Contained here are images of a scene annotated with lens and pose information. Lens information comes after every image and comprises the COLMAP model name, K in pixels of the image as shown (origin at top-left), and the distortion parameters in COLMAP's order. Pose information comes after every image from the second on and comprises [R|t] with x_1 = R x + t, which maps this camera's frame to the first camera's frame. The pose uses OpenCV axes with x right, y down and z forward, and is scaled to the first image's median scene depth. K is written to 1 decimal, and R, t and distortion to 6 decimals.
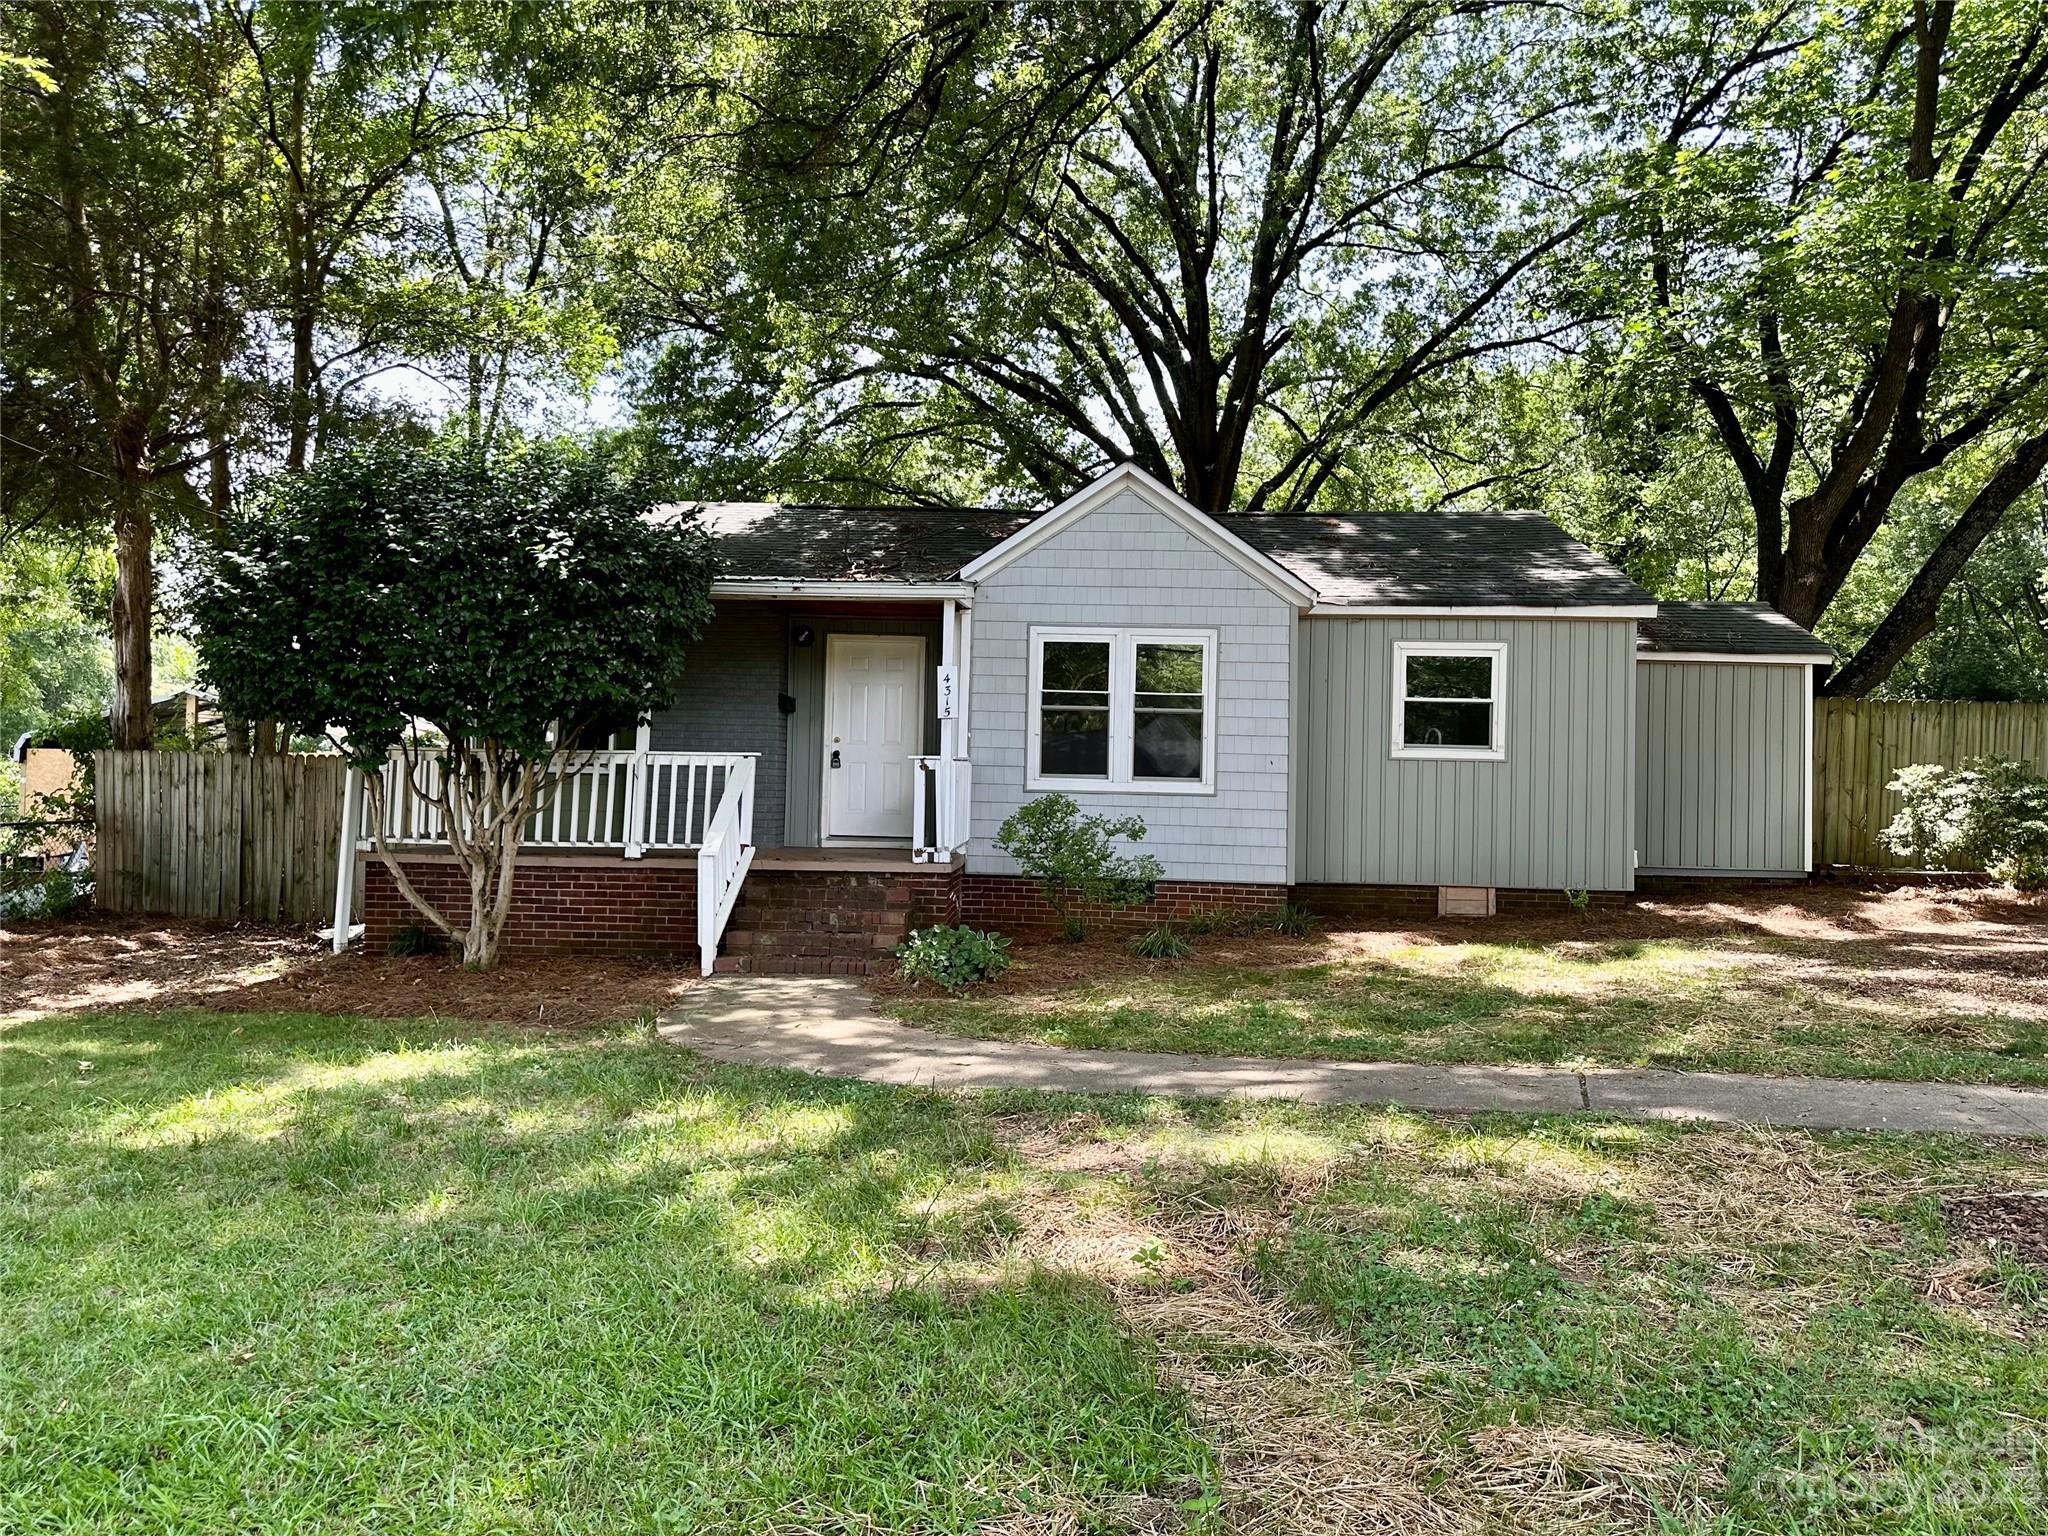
lens RADIAL K [[1467.7, 0, 1025.9], [0, 1467.7, 773.9], [0, 0, 1]] dist [0.049499, -0.006532]
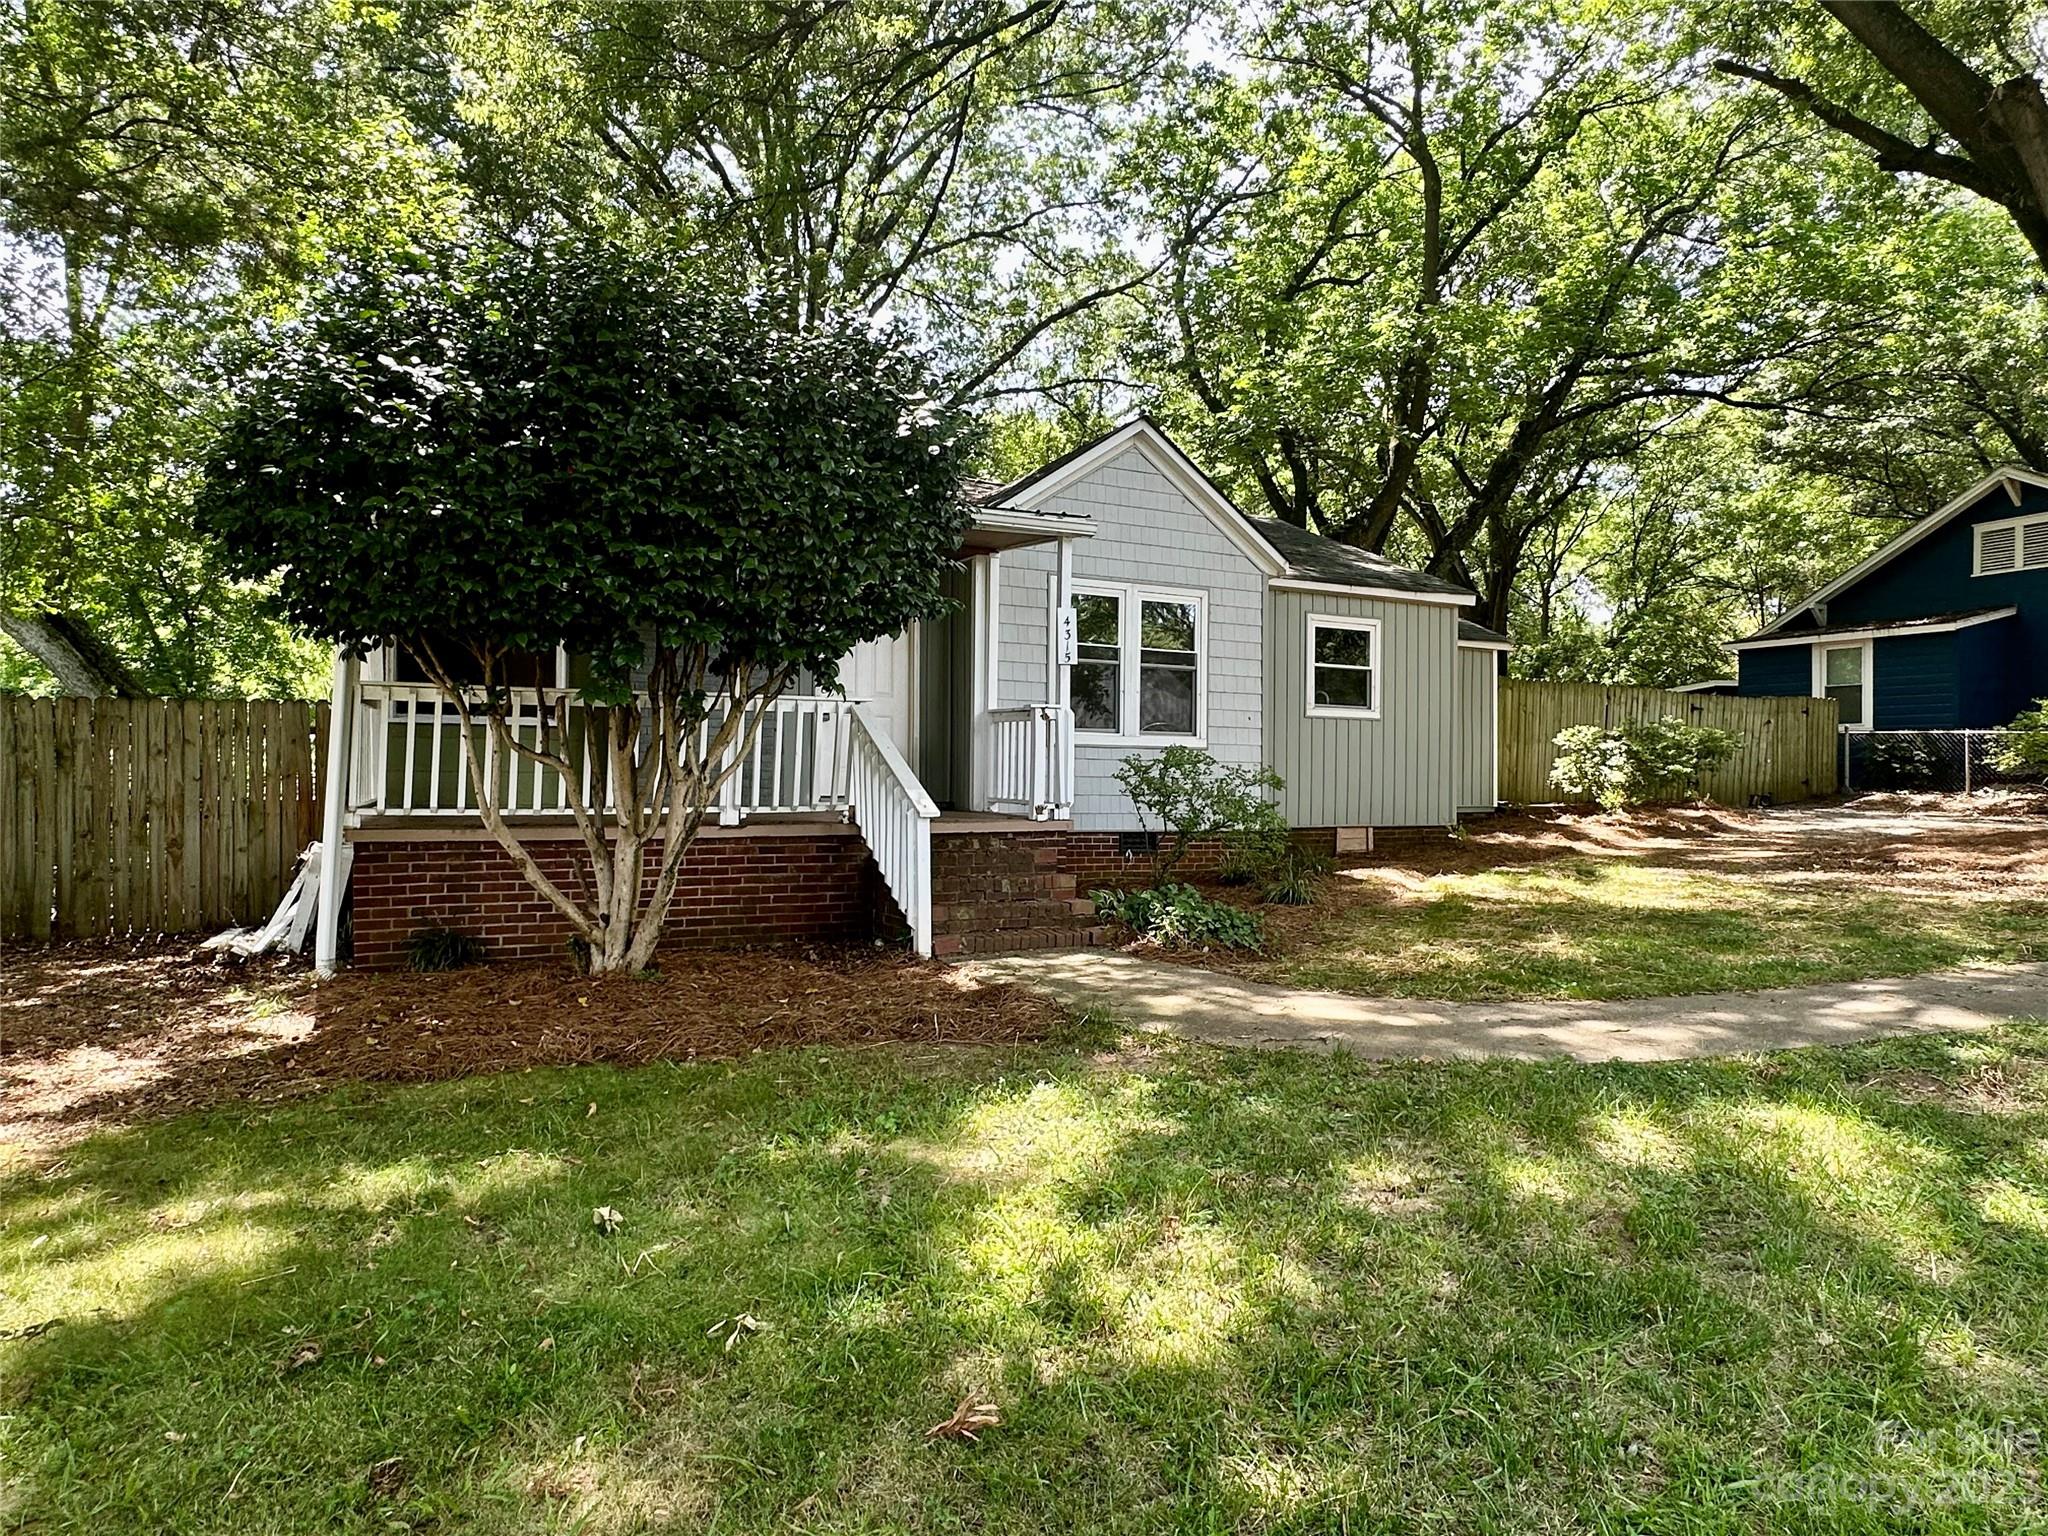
lens RADIAL K [[1211.5, 0, 1023.5], [0, 1211.5, 764.8], [0, 0, 1]] dist [-0.030995, 0.000400]
pose [[0.877378, -0.008897, 0.479718, -0.400266], [0.002233, 0.999893, 0.014459, 0.013008], [-0.479795, -0.011615, 0.877304, 0.304193]]
